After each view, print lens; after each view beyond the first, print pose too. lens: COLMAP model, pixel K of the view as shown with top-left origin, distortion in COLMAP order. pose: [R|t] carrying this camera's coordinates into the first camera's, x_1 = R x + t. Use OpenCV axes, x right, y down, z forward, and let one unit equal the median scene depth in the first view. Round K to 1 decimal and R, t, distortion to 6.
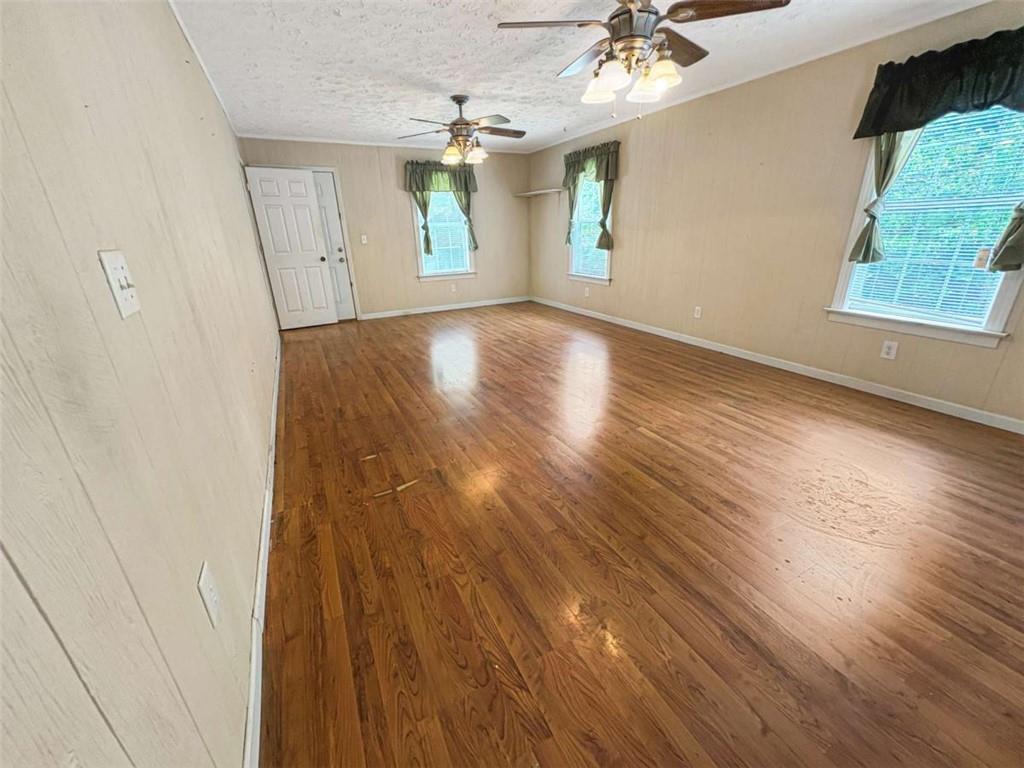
lens RADIAL K [[406.9, 0, 514.3], [0, 406.9, 380.1], [0, 0, 1]] dist [-0.000127, -0.000246]
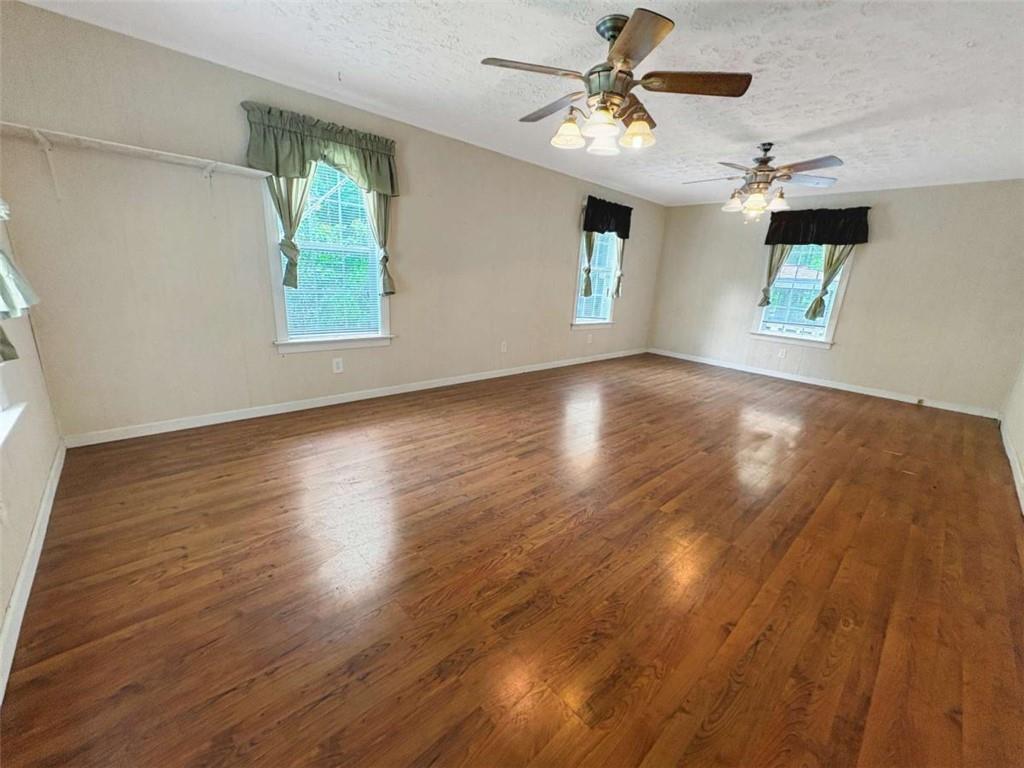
lens RADIAL K [[406.9, 0, 514.3], [0, 406.9, 380.1], [0, 0, 1]] dist [-0.000127, -0.000246]
pose [[-0.252662, -0.237730, 0.937895, -0.598112], [0.294396, 0.904497, 0.308572, -0.408291], [-0.921679, 0.354077, -0.158545, 1.159195]]
